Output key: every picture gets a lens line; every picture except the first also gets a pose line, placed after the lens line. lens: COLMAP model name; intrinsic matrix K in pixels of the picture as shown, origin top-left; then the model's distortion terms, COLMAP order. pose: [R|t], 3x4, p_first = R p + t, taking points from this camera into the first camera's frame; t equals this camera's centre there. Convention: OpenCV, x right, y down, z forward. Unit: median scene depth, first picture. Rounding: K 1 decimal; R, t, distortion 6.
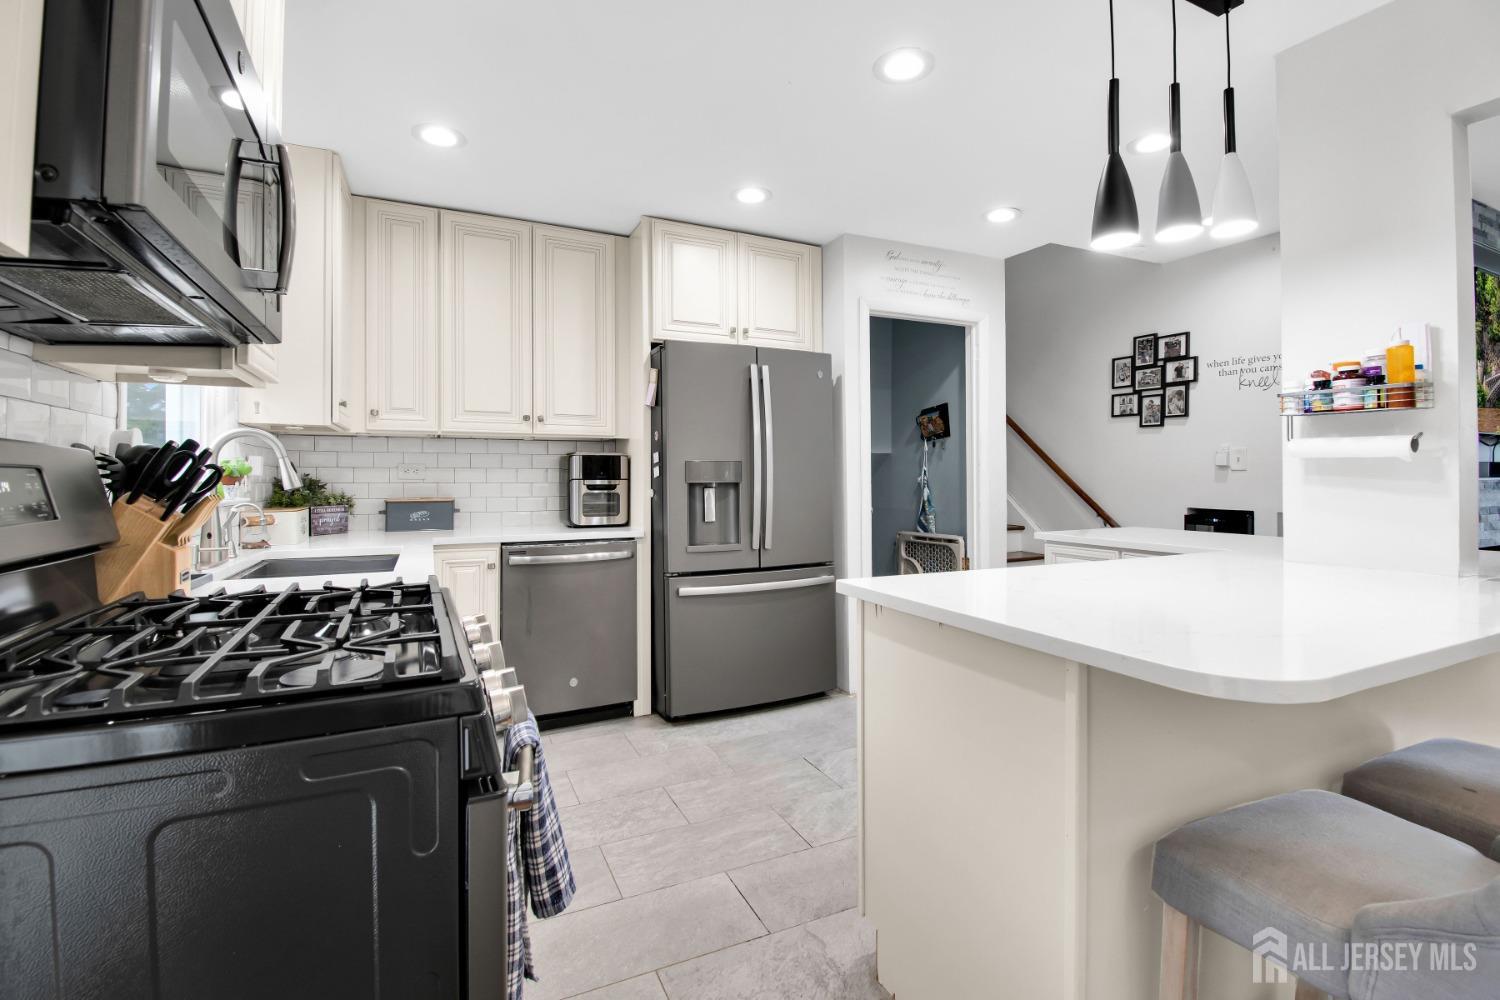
lens RADIAL K [[676.4, 0, 749.6], [0, 676.4, 473.4], [0, 0, 1]] dist [0.020311, -0.029650]
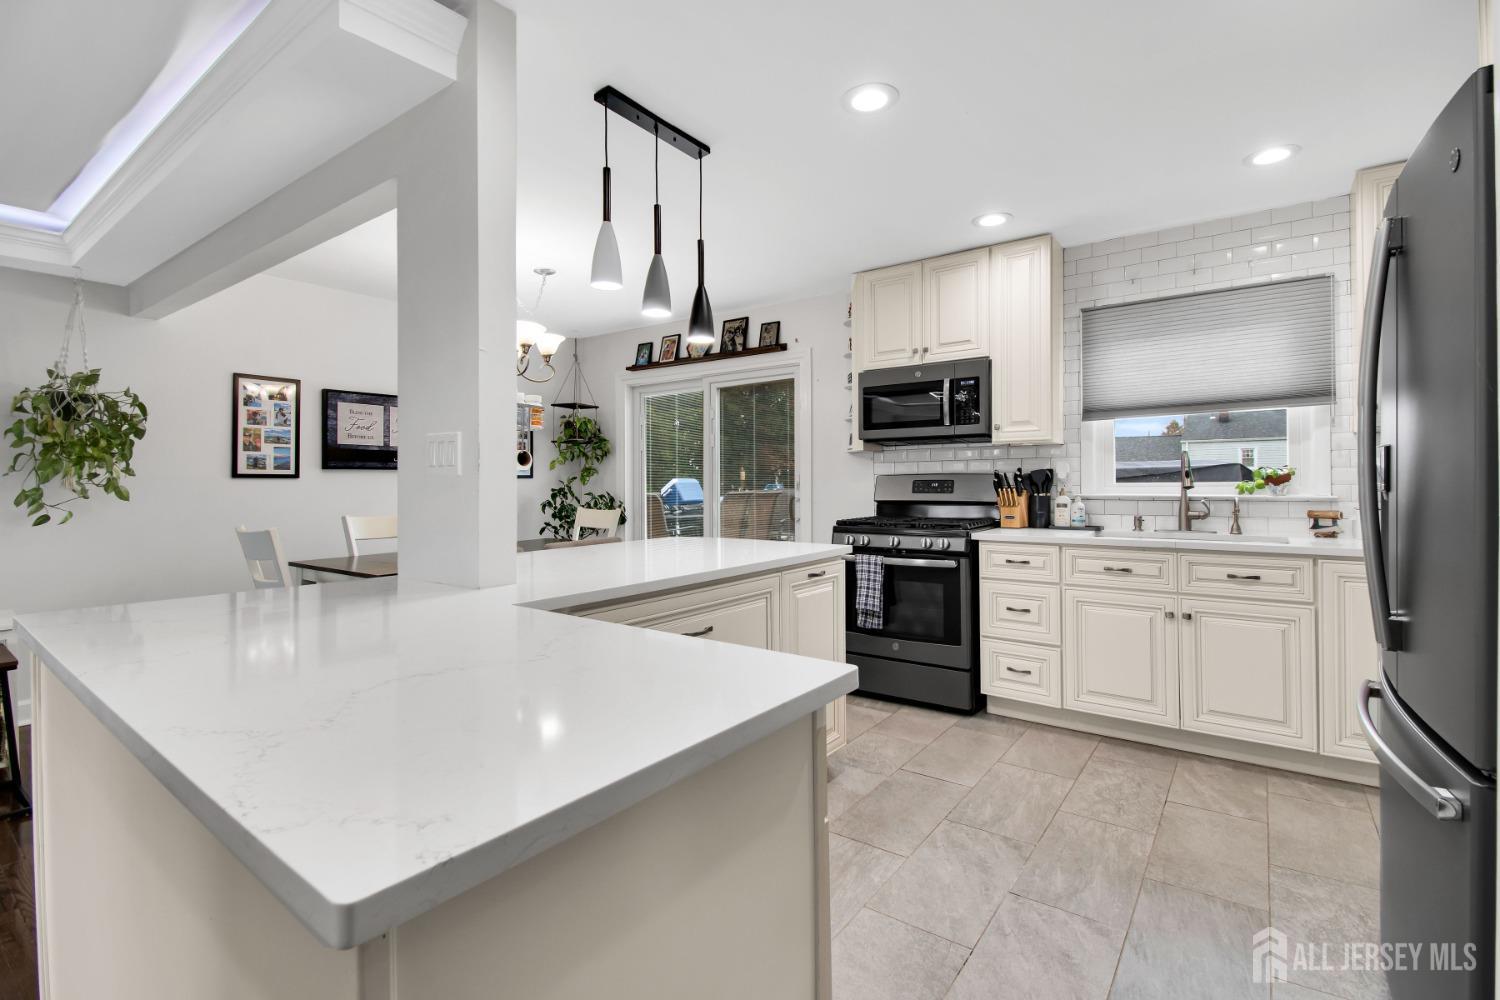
lens RADIAL K [[676.4, 0, 749.6], [0, 676.4, 473.4], [0, 0, 1]] dist [0.020311, -0.029650]
pose [[-0.878536, 0.001221, -0.477675, 0.798340], [0.009841, 0.999831, -0.015542, 0.006715], [0.477575, -0.018355, -0.878399, 1.630944]]
